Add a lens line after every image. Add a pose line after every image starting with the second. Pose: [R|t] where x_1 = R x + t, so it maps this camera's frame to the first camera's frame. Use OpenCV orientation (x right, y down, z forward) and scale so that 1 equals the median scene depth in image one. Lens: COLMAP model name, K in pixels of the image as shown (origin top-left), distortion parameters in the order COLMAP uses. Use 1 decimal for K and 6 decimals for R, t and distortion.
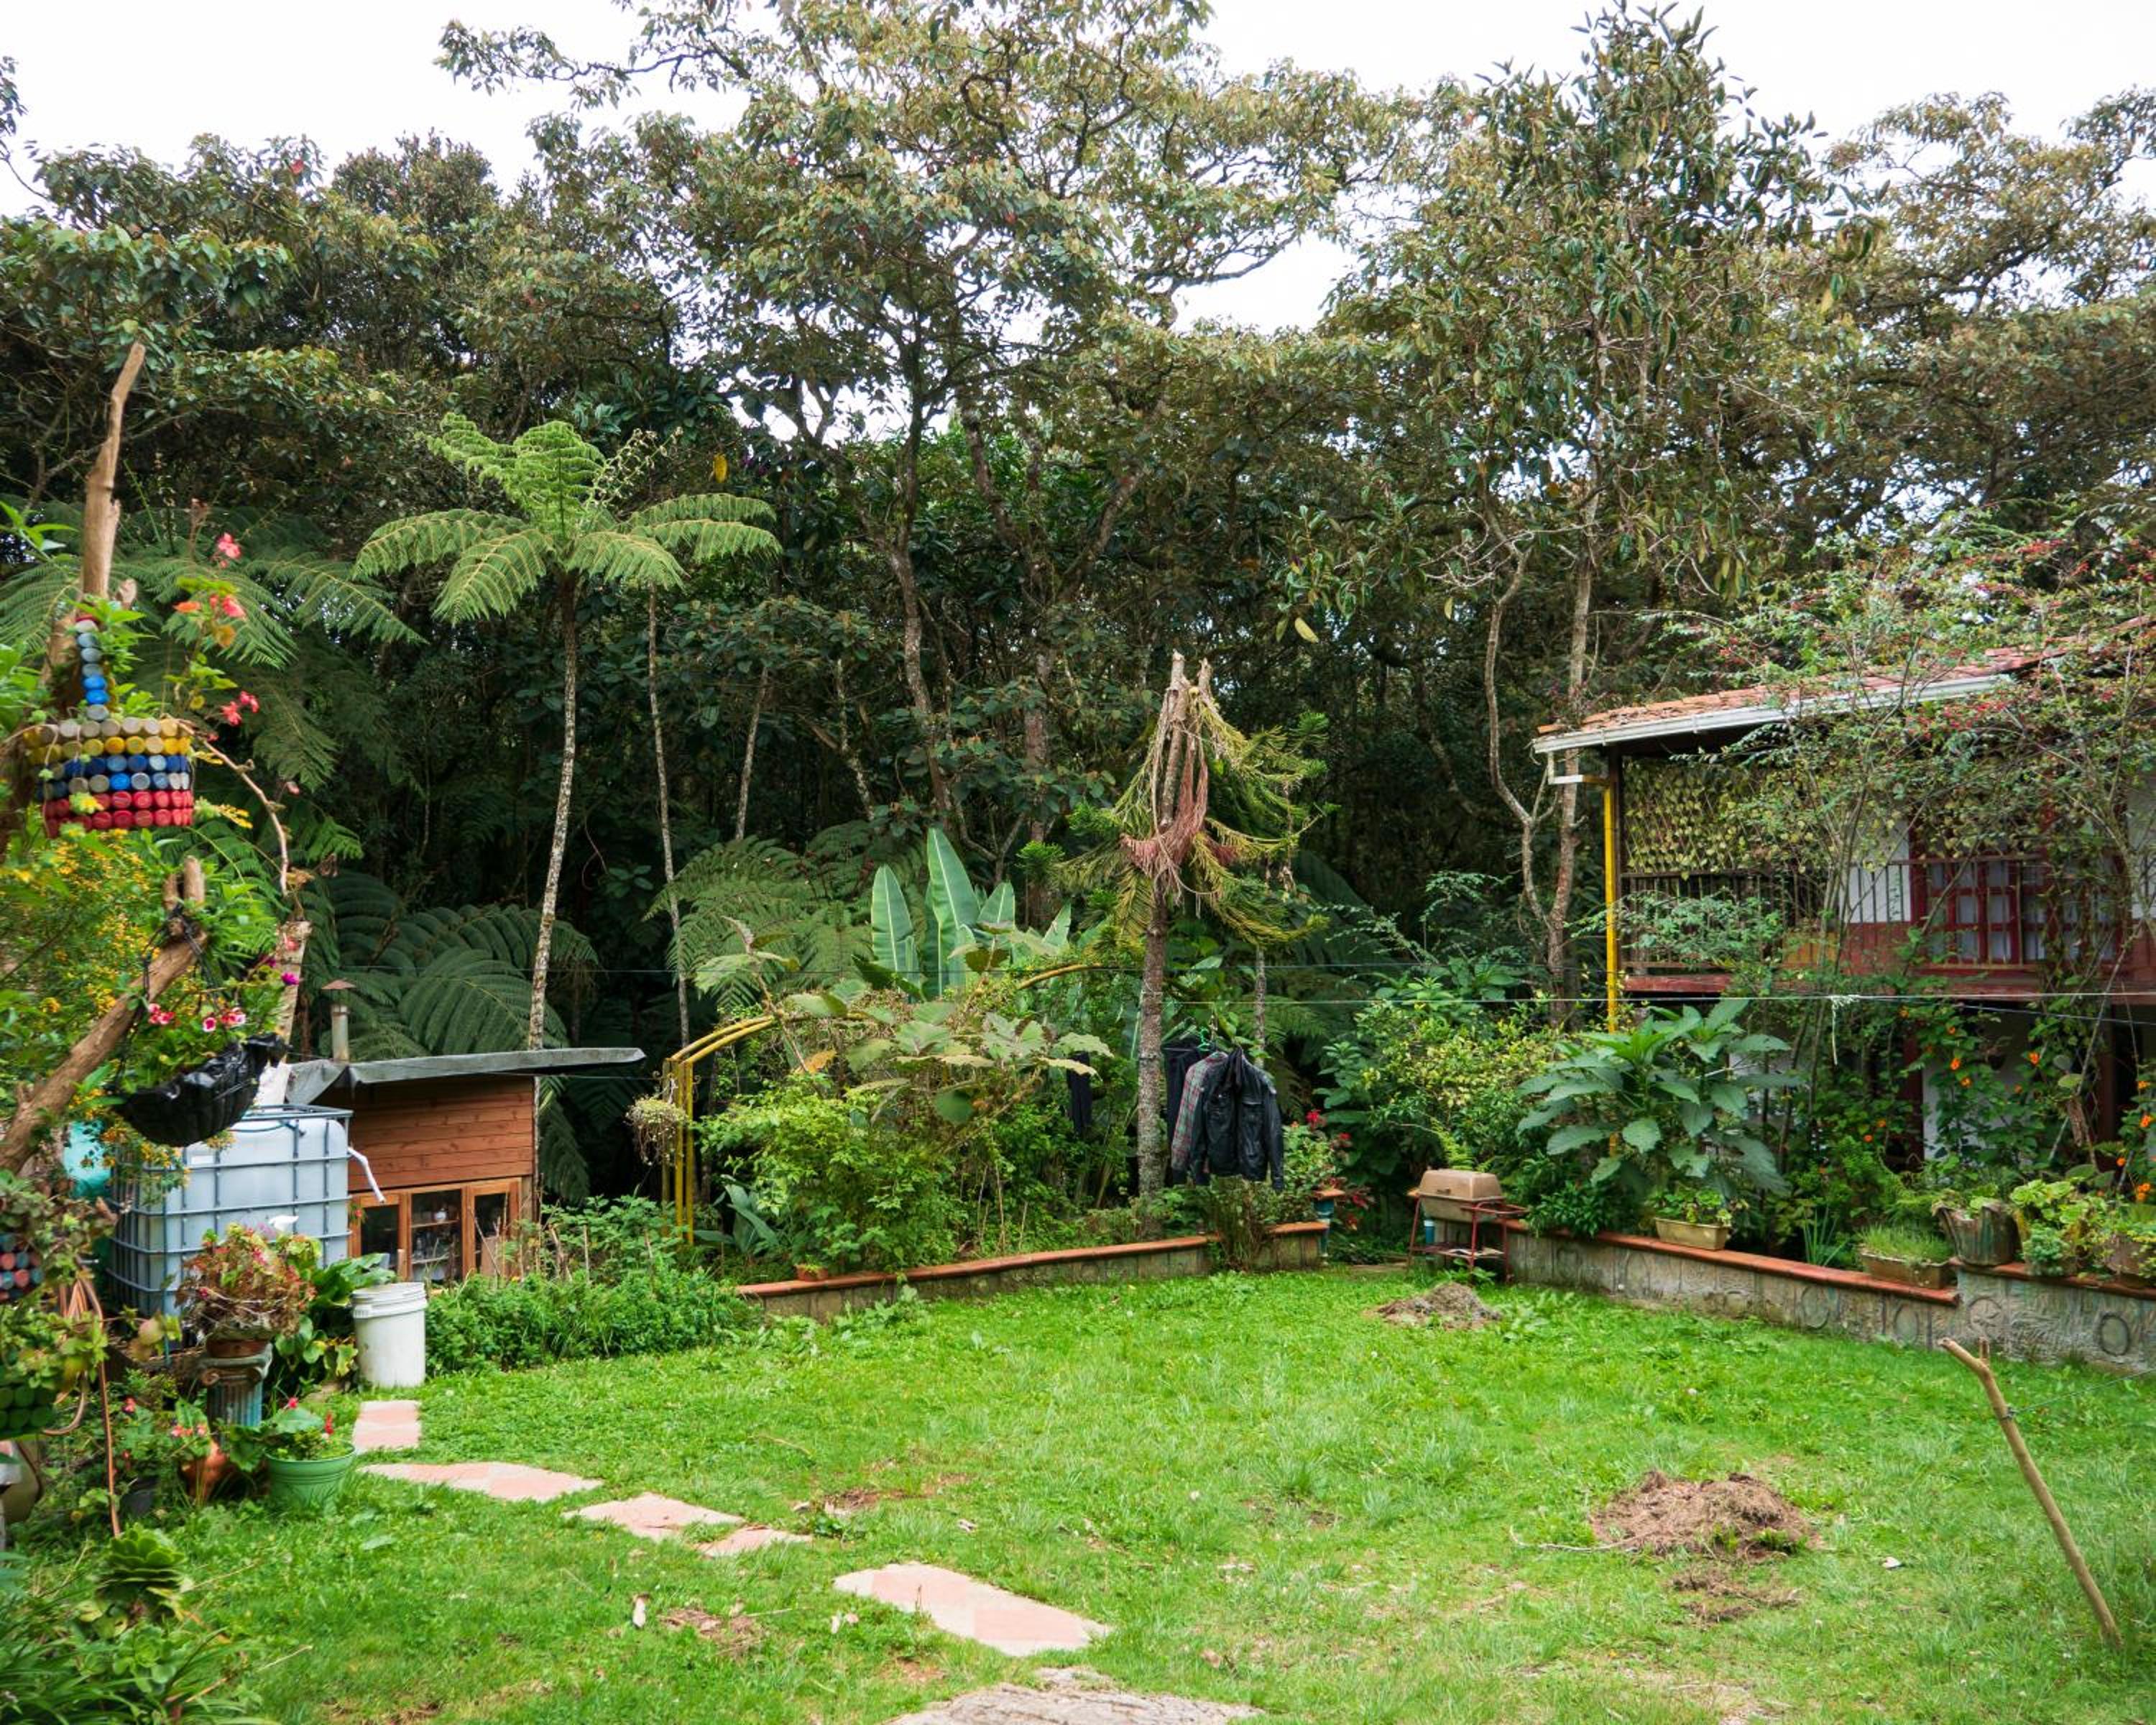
lens RADIAL K [[1675.1, 0, 1080.9], [0, 1675.1, 892.2], [0, 0, 1]] dist [-0.062480, 0.032707]
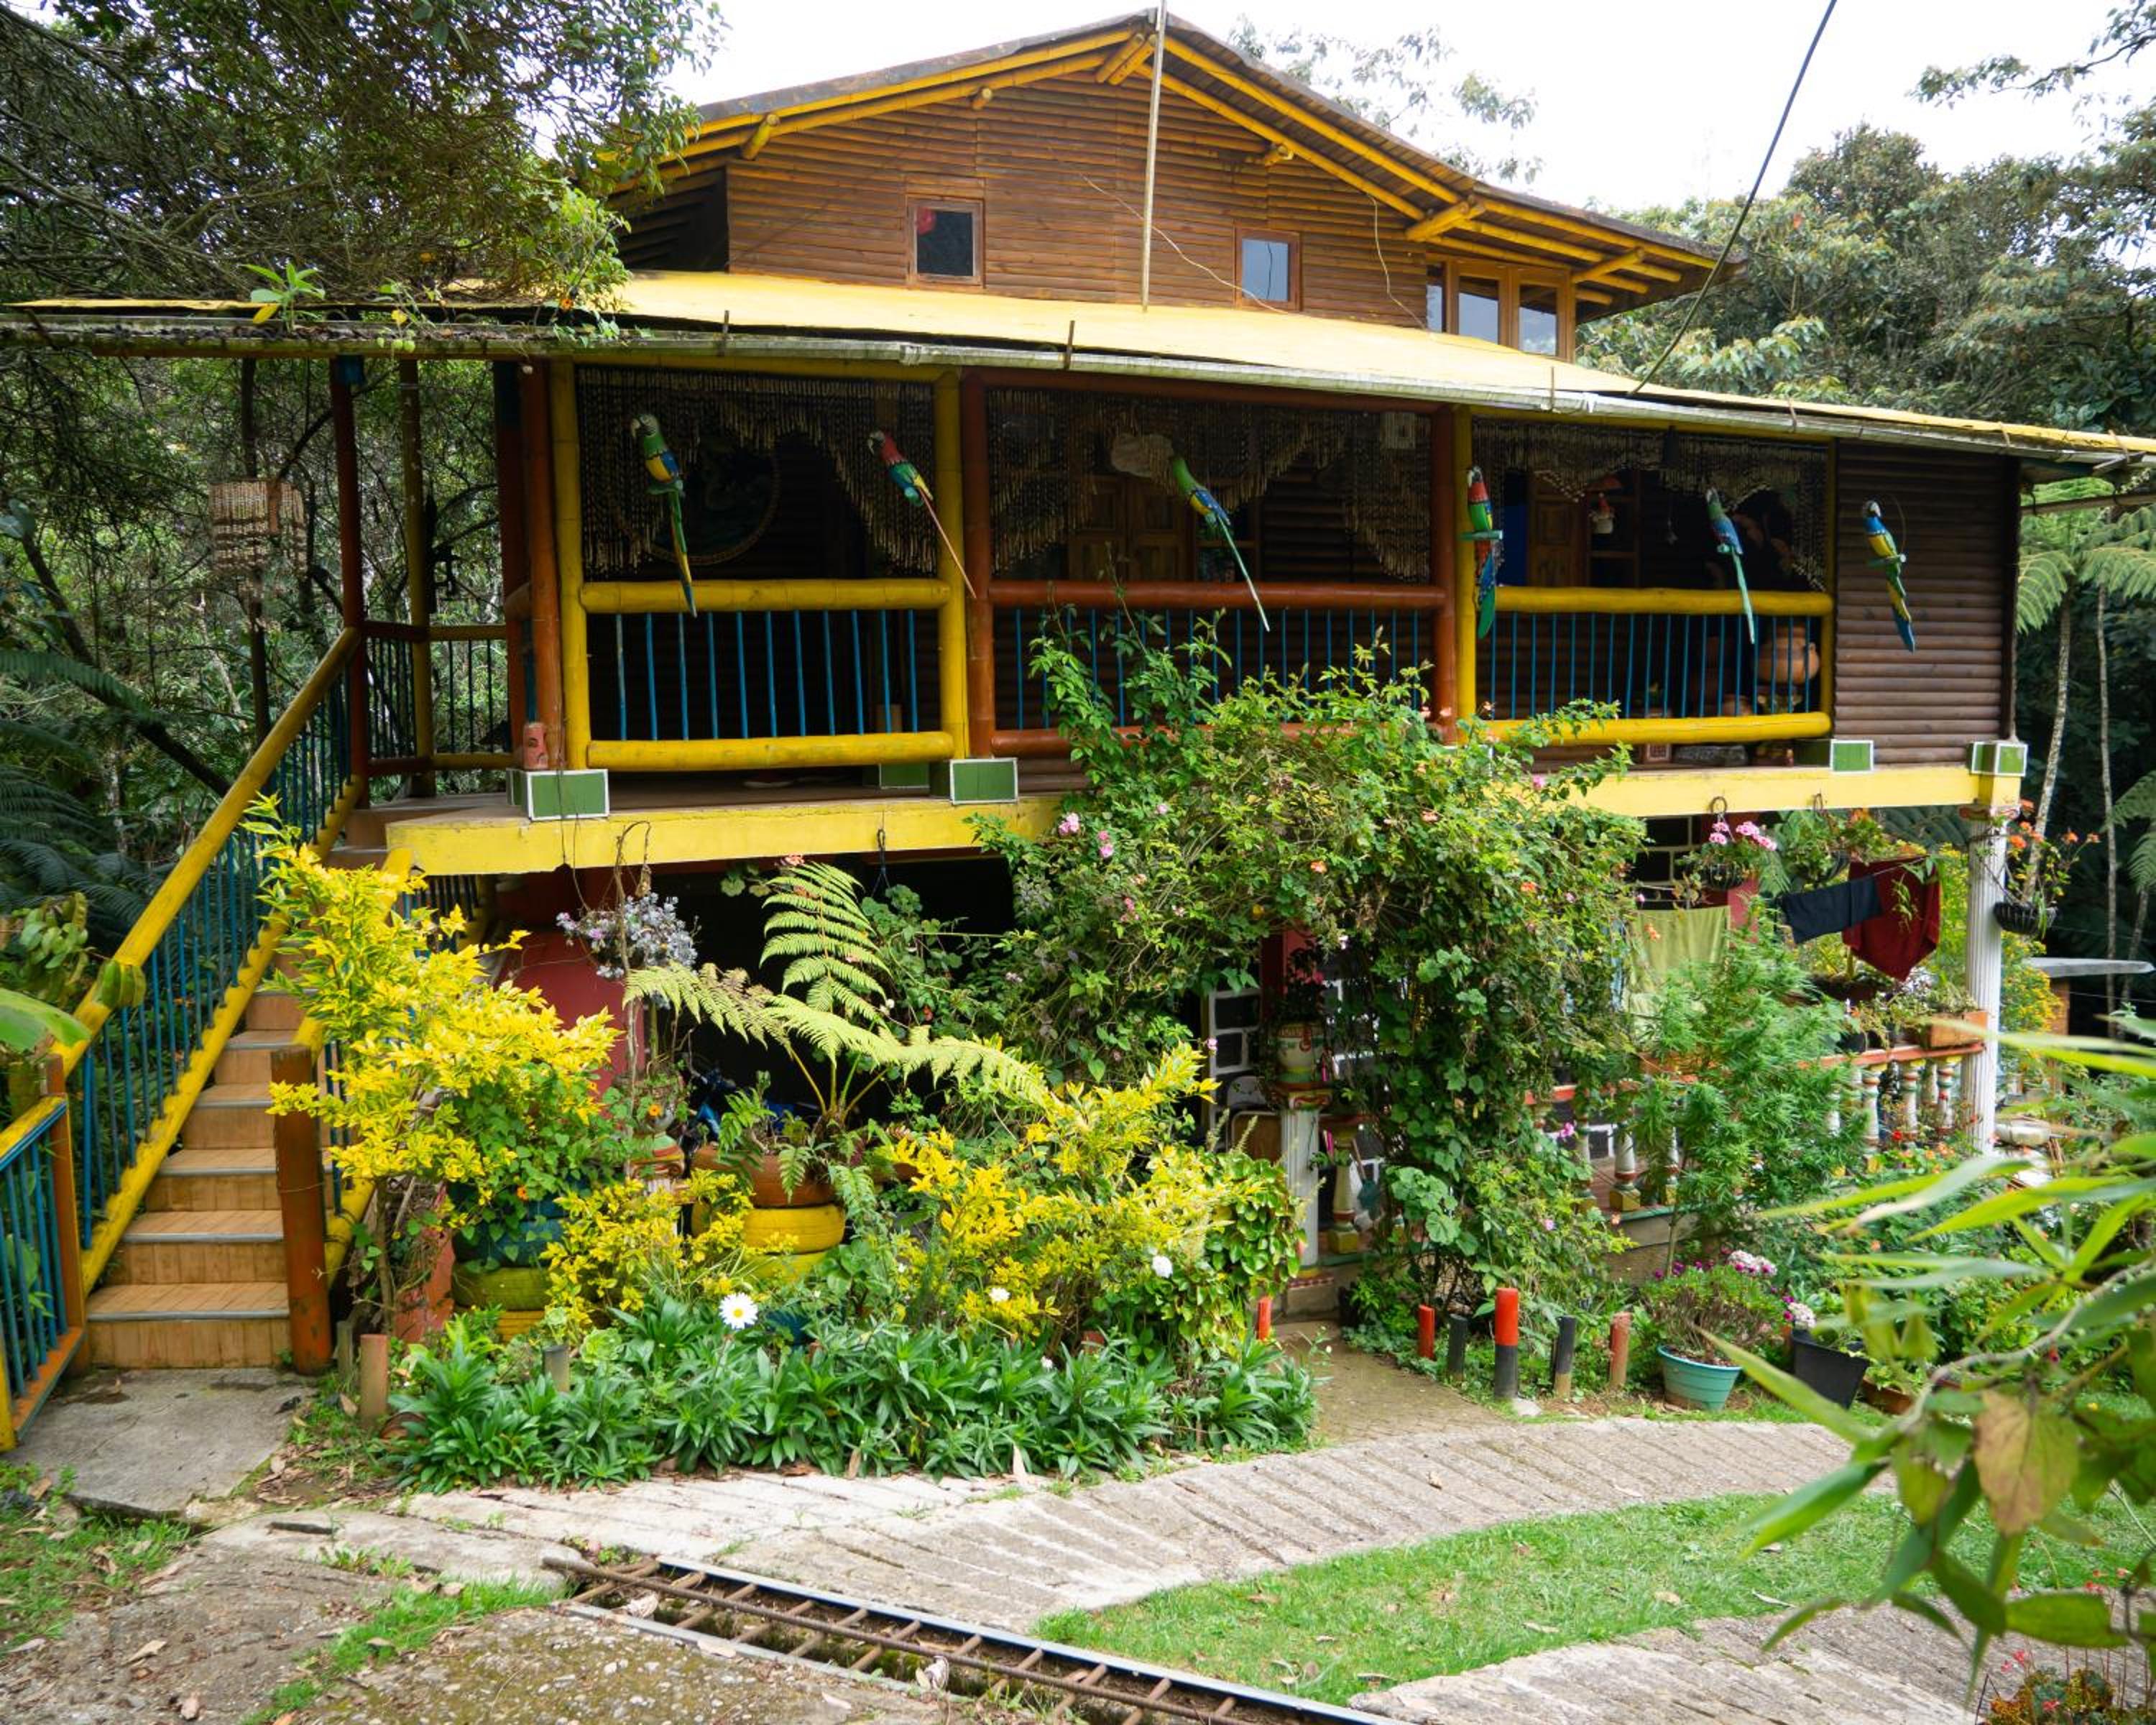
lens RADIAL K [[1622.2, 0, 1078.8], [0, 1622.2, 881.9], [0, 0, 1]] dist [-0.056719, 0.034824]
pose [[0.759260, 0.070476, -0.646961, -0.093999], [0.016625, 0.991694, 0.127540, -0.150880], [0.650576, -0.107592, 0.751782, -0.530541]]
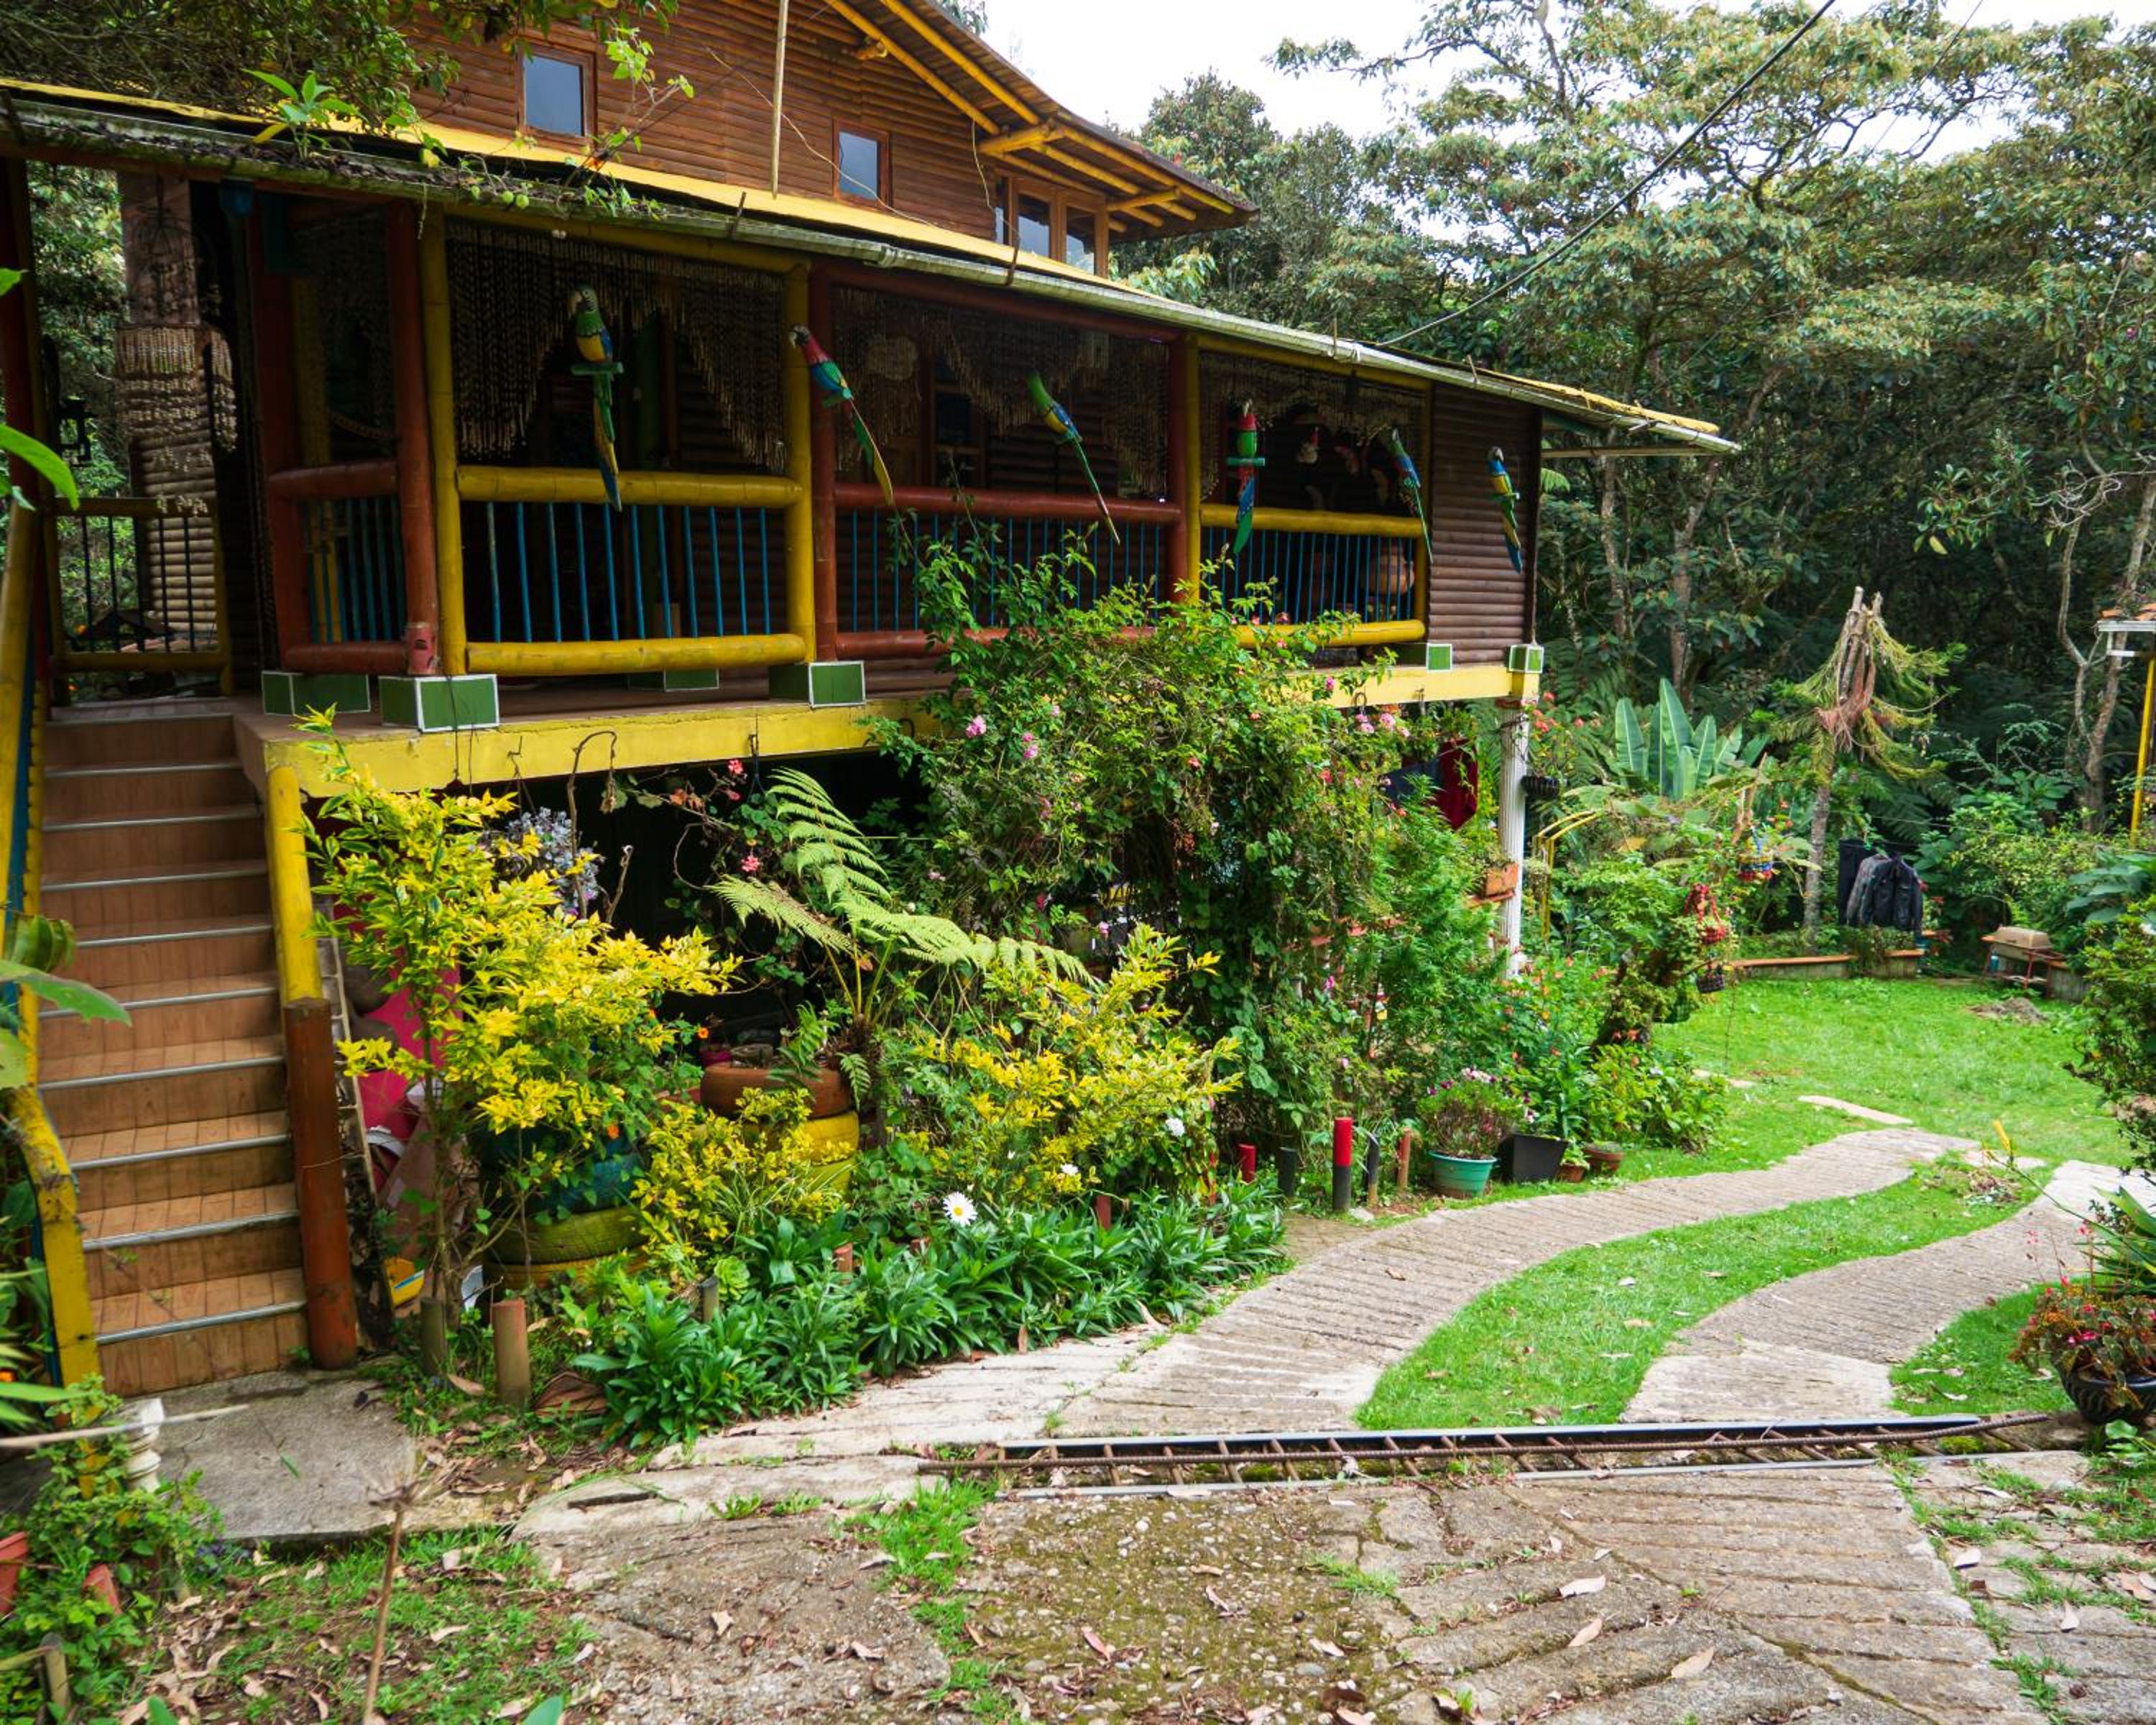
lens RADIAL K [[1611.7, 0, 1137.5], [0, 1611.7, 861.6], [0, 0, 1]] dist [-0.045784, 0.010947]
pose [[0.969508, 0.059538, -0.237716, -0.227227], [-0.015252, 0.982817, 0.183952, -0.156990], [0.244584, -0.174718, 0.953757, -0.627754]]
